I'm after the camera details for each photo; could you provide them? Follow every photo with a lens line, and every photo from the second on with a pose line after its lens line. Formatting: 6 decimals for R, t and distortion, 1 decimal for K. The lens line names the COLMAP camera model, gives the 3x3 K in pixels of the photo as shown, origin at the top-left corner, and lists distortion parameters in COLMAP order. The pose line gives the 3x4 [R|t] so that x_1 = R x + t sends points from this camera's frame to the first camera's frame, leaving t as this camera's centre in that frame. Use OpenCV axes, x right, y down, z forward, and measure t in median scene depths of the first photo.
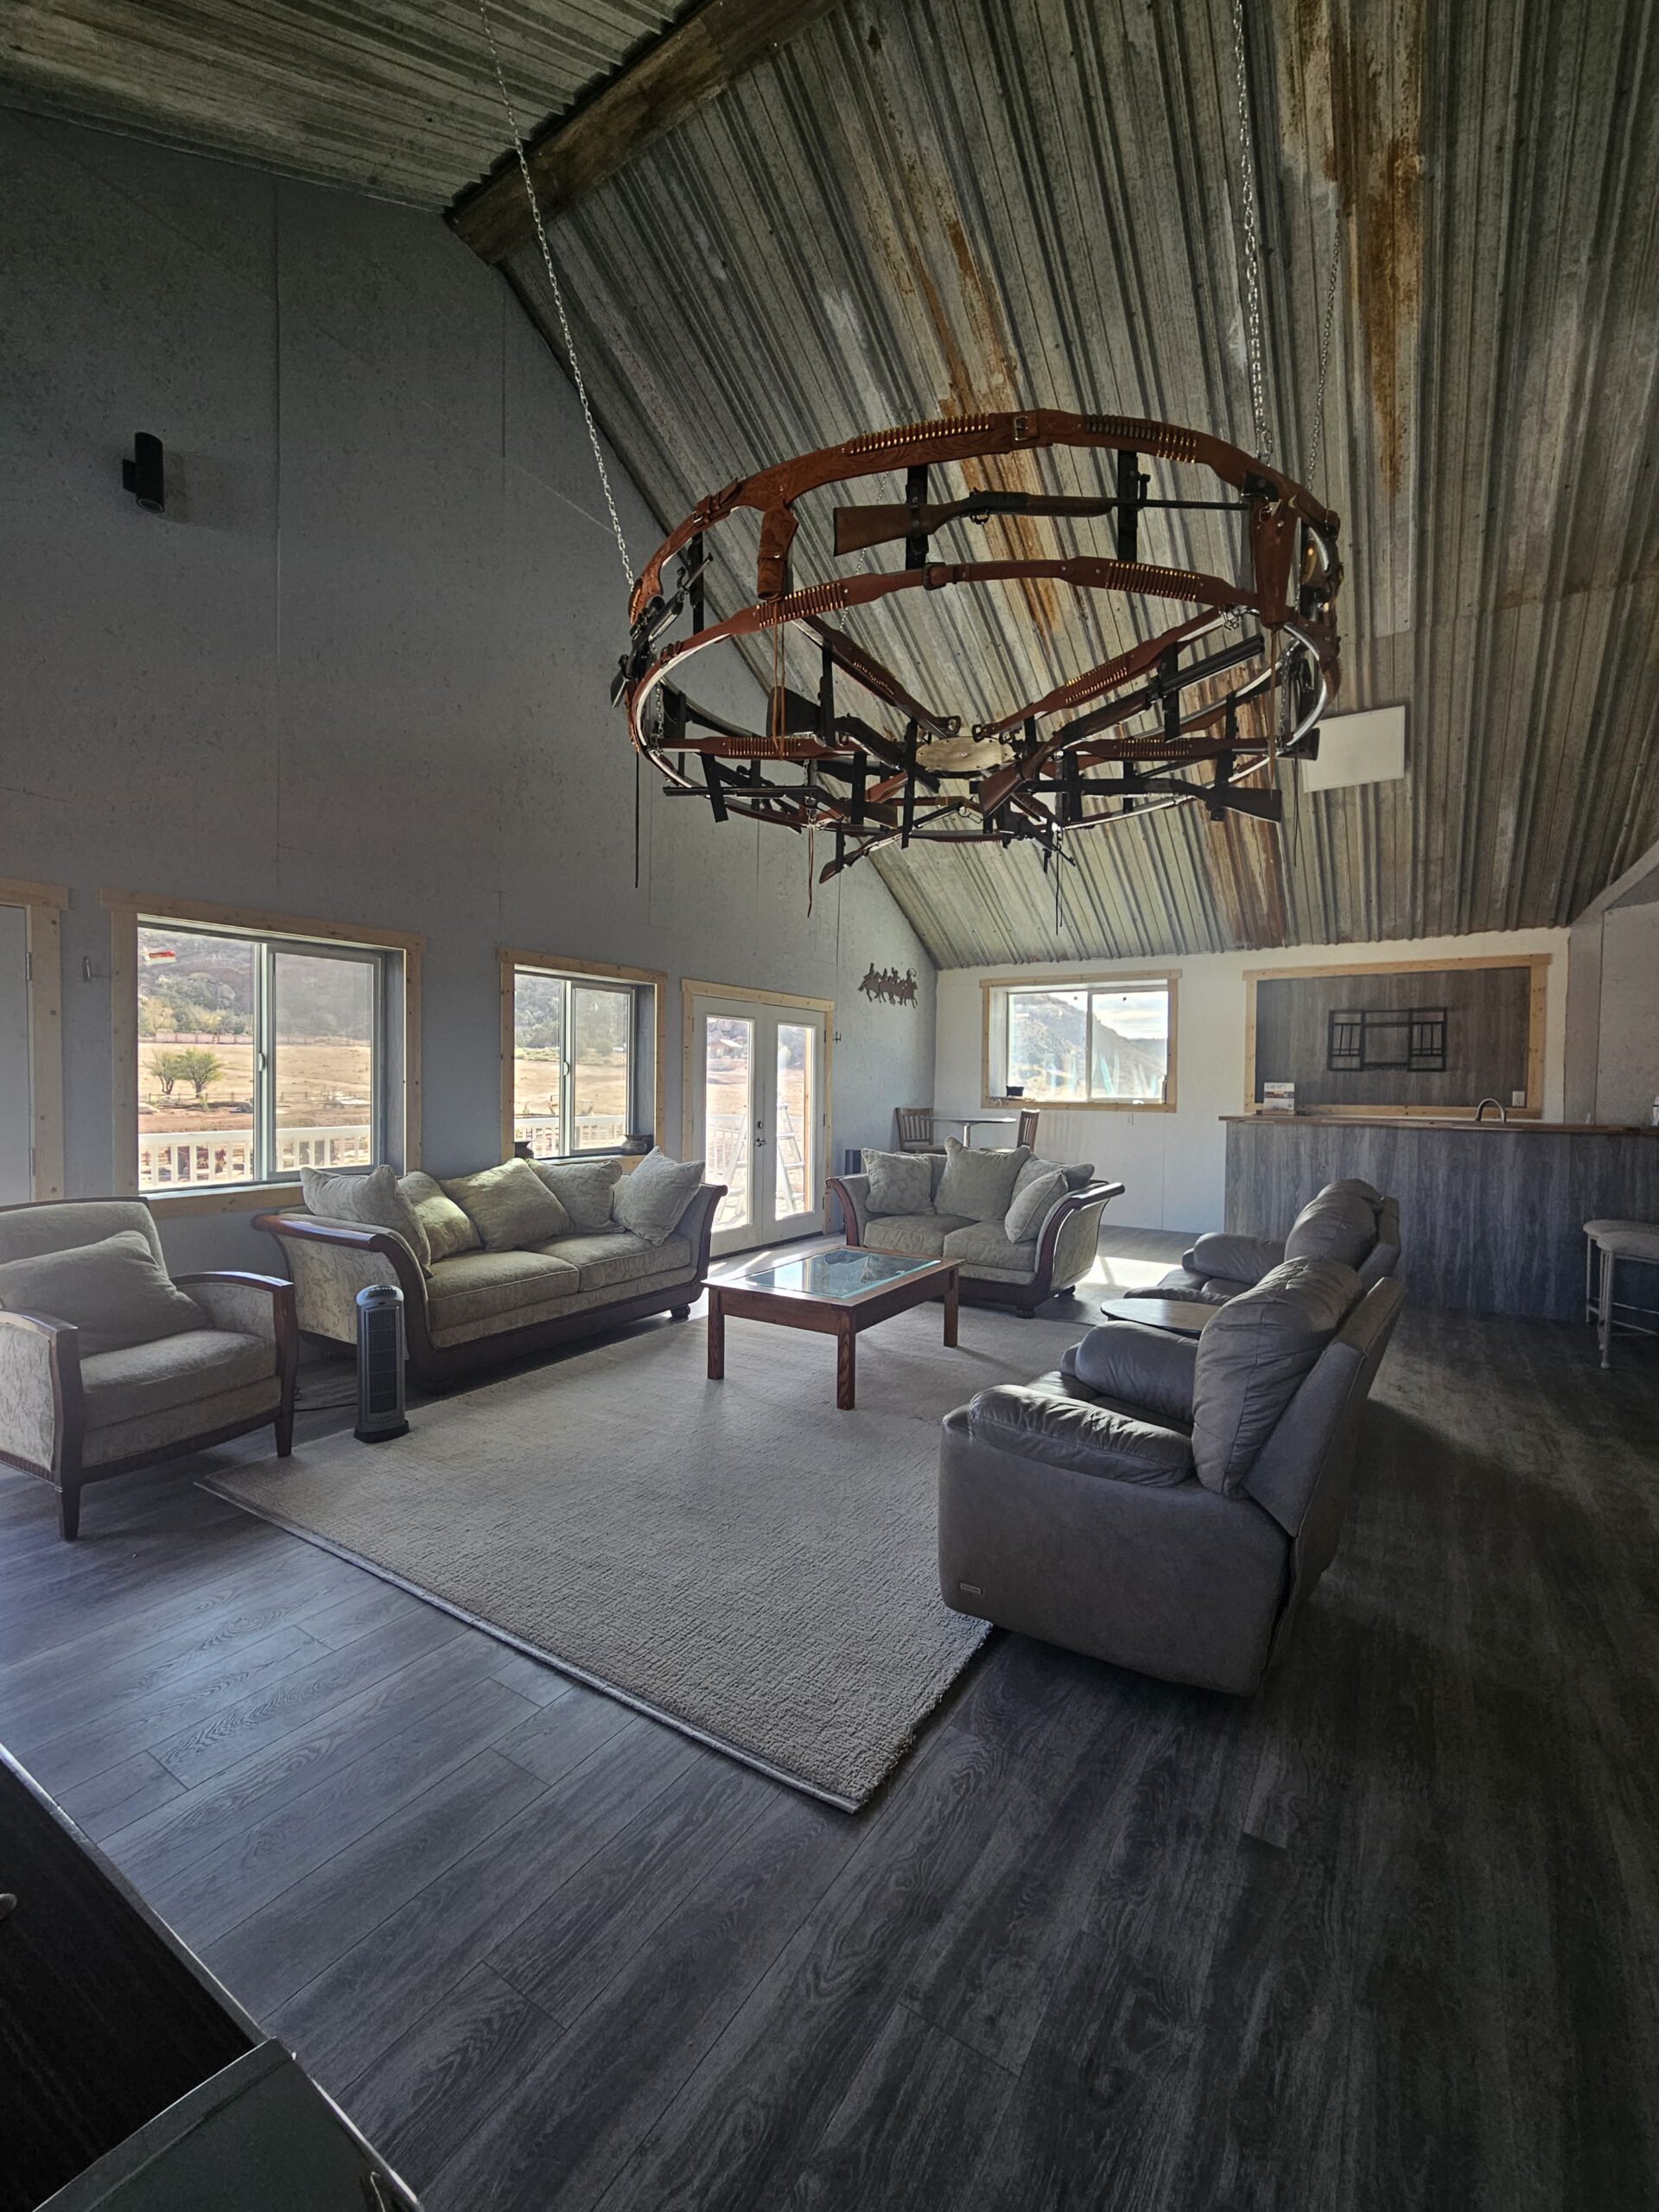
lens RADIAL K [[914.5, 0, 829.3], [0, 914.5, 1113.7], [0, 0, 1]] dist [-0.002056, 0.000123]
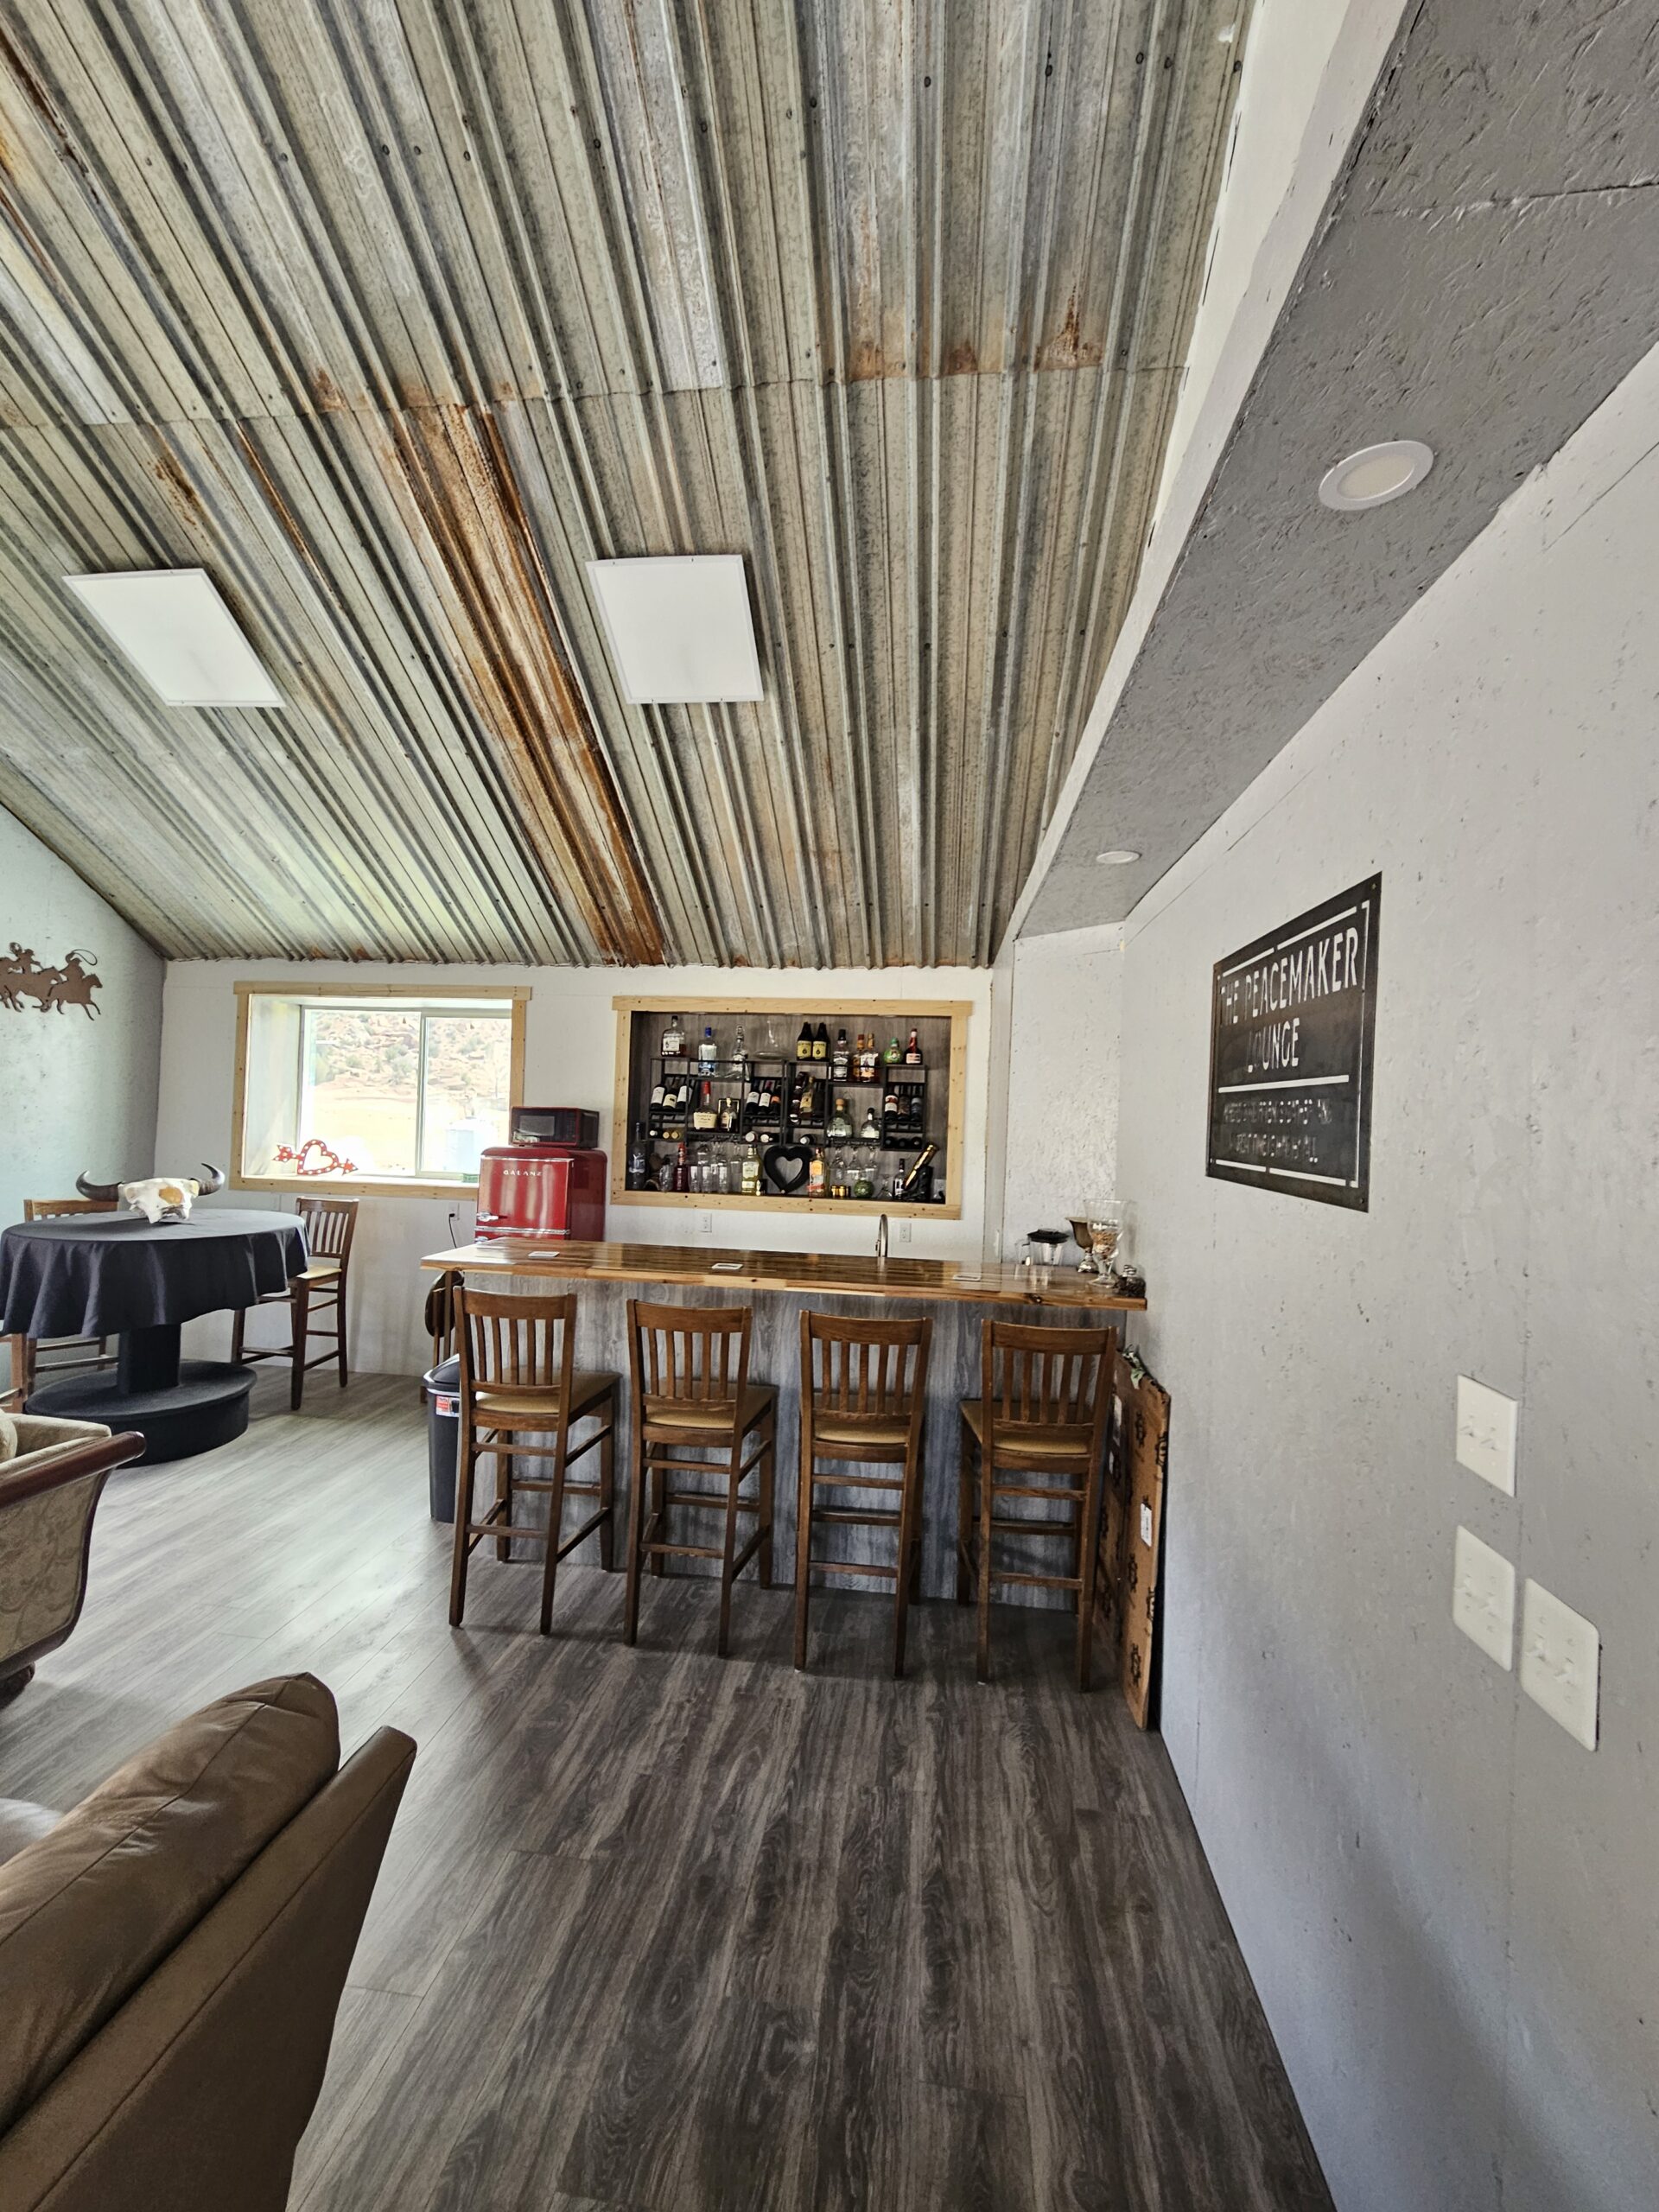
lens RADIAL K [[914.5, 0, 829.3], [0, 914.5, 1101.6], [0, 0, 1]] dist [-0.002056, 0.000123]
pose [[0.897608, 0.029028, 0.439839, 0.341147], [-0.009203, 0.998846, -0.047139, -0.053106], [-0.440699, 0.038265, 0.896839, 0.362824]]
